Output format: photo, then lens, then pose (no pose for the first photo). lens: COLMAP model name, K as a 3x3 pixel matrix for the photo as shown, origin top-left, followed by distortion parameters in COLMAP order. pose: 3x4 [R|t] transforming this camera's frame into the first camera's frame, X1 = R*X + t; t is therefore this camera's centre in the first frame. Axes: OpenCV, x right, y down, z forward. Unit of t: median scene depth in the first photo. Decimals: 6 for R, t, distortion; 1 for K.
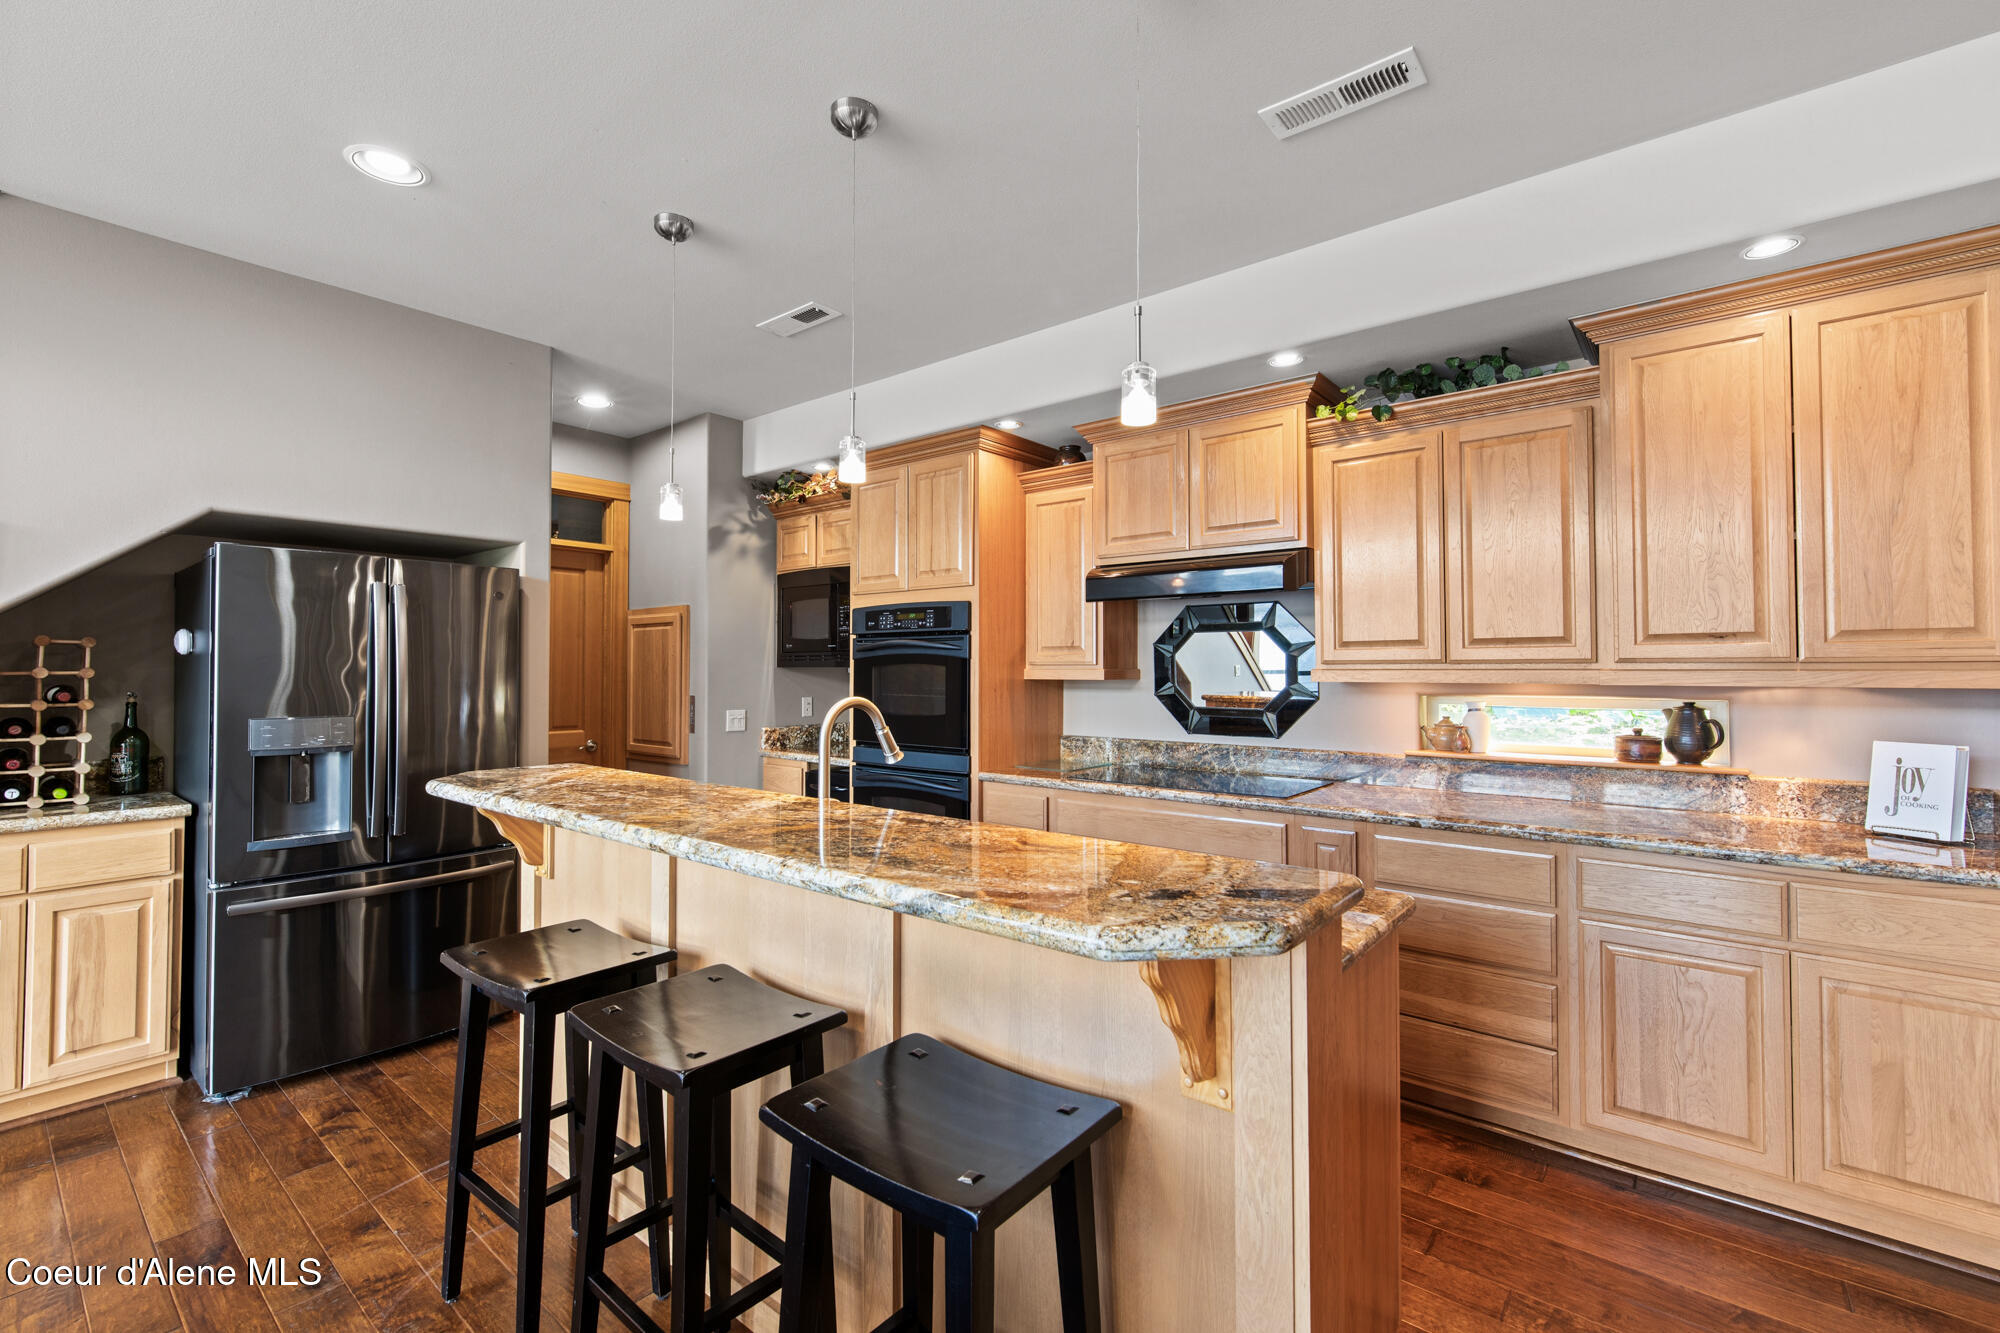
lens RADIAL K [[866.6, 0, 992.1], [0, 866.6, 659.8], [0, 0, 1]] dist [0.000129, 0.000004]
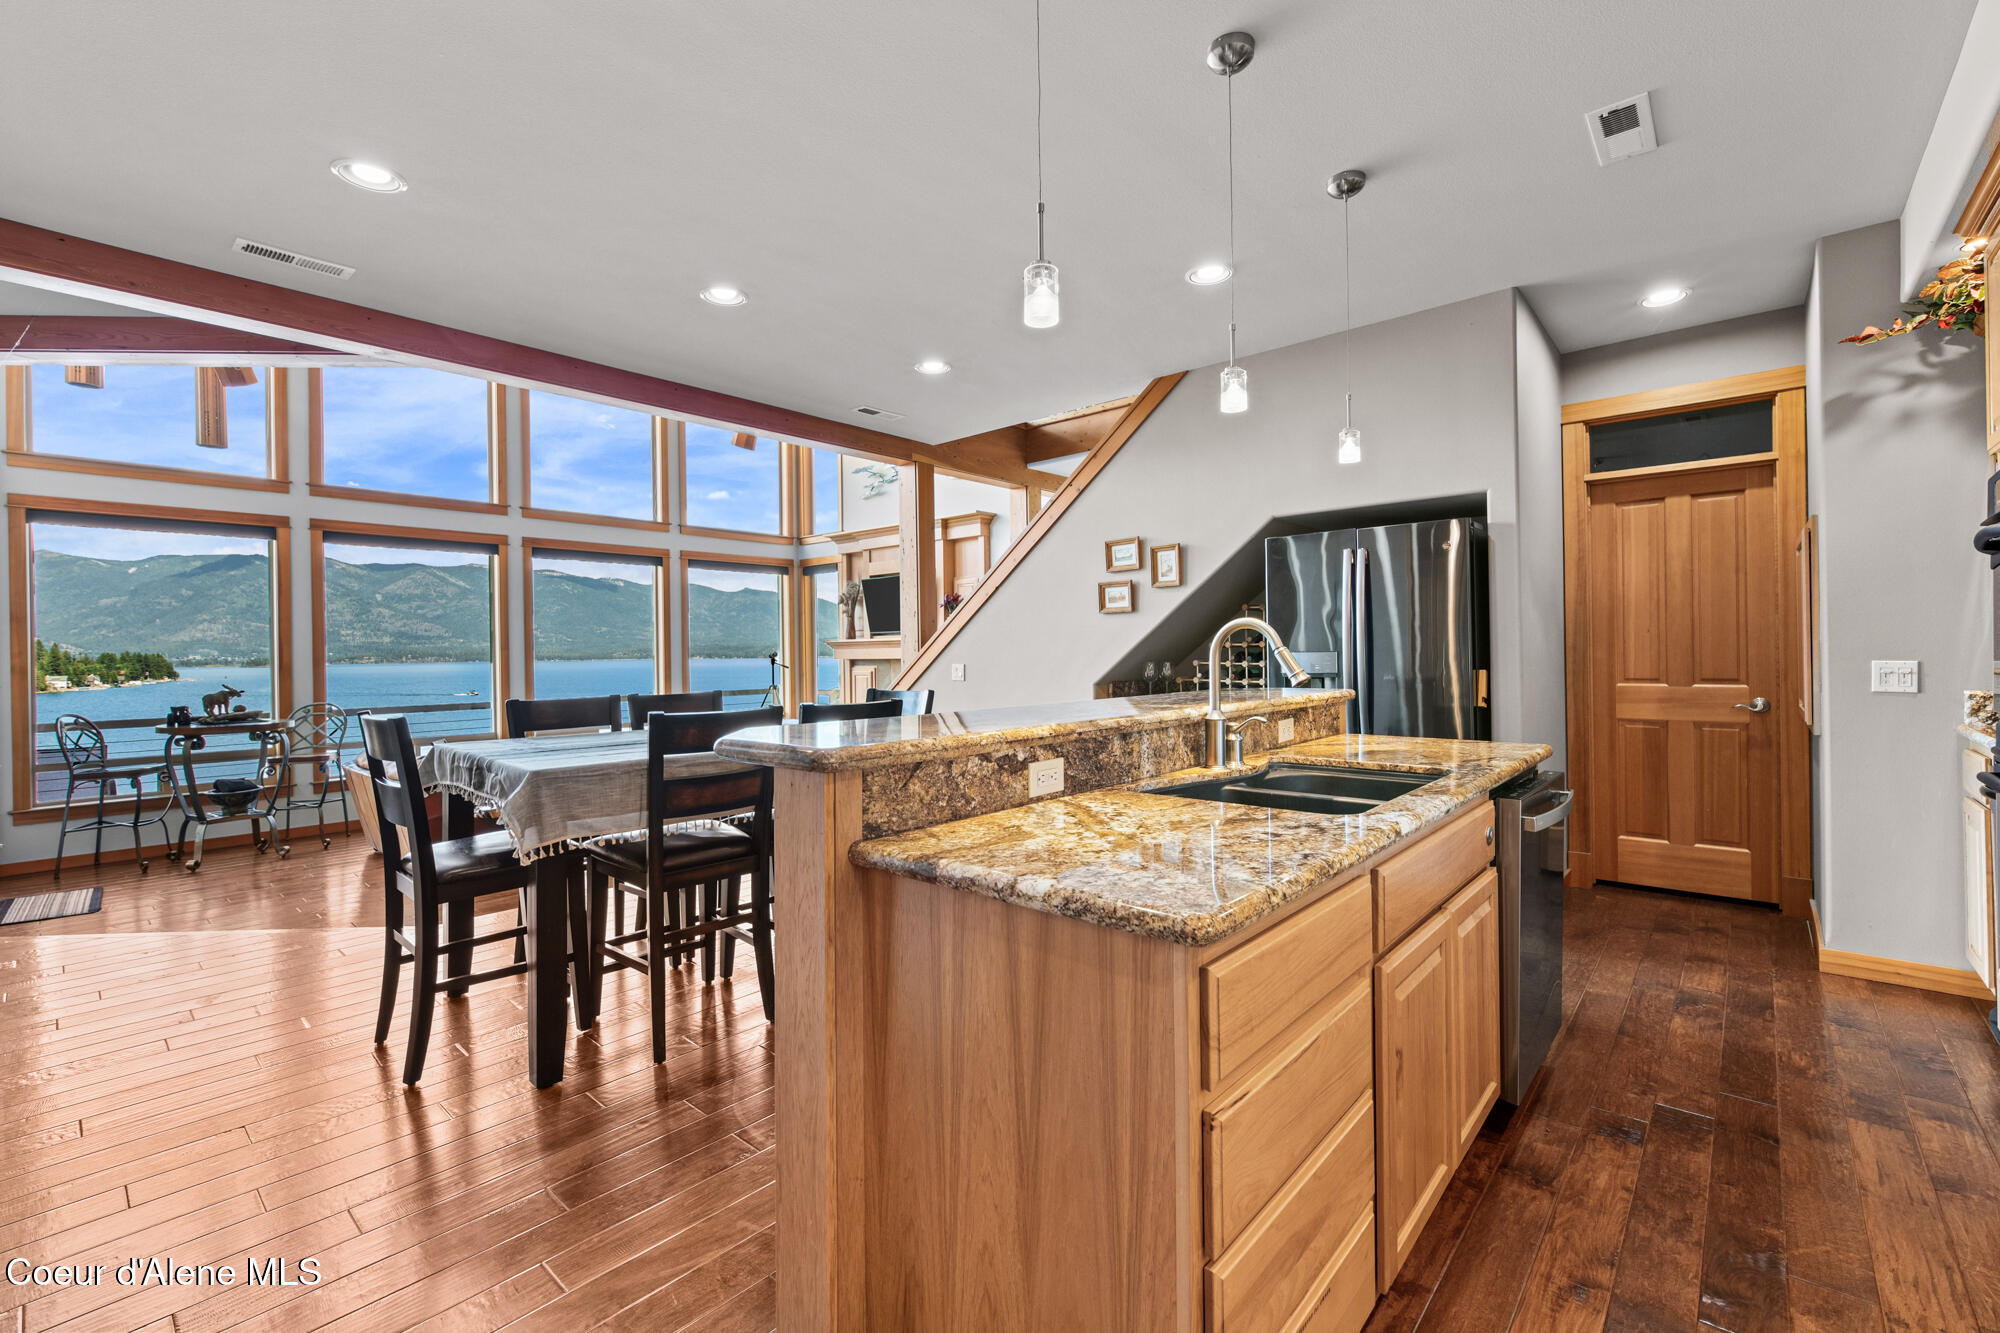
lens RADIAL K [[866.6, 0, 992.1], [0, 866.6, 659.8], [0, 0, 1]] dist [0.000129, 0.000004]
pose [[-0.037646, 0.006717, -0.999269, 0.392151], [0.027347, 0.999610, 0.005689, 0.034520], [0.998917, -0.027113, -0.037815, 0.330844]]
